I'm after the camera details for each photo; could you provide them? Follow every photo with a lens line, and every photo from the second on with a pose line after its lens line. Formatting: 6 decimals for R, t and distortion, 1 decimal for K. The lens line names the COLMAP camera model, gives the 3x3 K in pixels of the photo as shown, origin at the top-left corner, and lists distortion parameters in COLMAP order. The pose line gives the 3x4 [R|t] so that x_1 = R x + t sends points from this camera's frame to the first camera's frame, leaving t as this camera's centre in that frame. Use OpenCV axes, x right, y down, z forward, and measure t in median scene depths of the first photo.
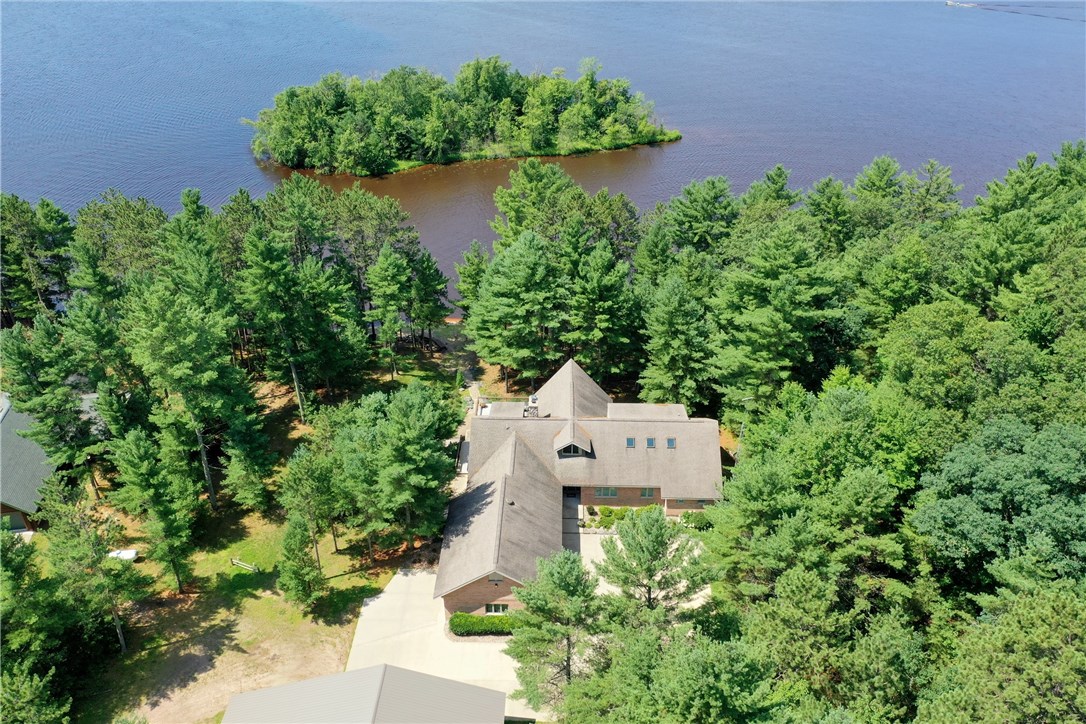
lens RADIAL K [[857.1, 0, 543.0], [0, 857.1, 362.0], [0, 0, 1]] dist [-0.009504, 0.005107]
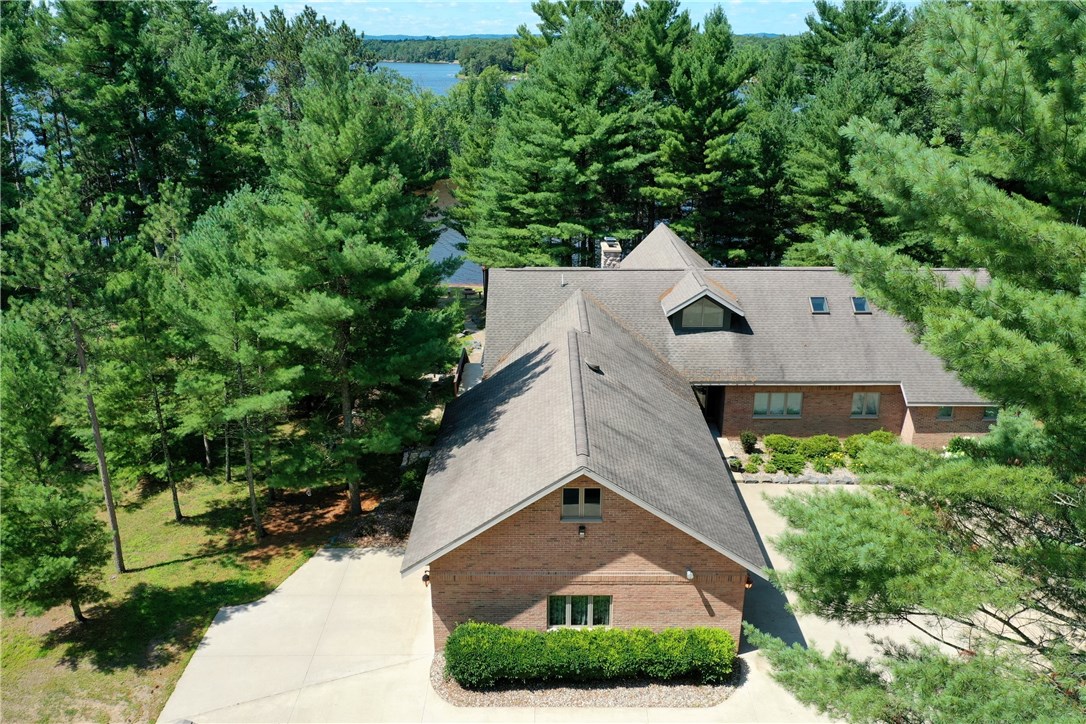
lens RADIAL K [[857.1, 0, 543.0], [0, 857.1, 362.0], [0, 0, 1]] dist [-0.009504, 0.005107]
pose [[0.999777, -0.009260, 0.018985, -0.069158], [0.012706, 0.981633, -0.190358, 0.234919], [-0.016874, 0.190557, 0.981531, 0.582082]]
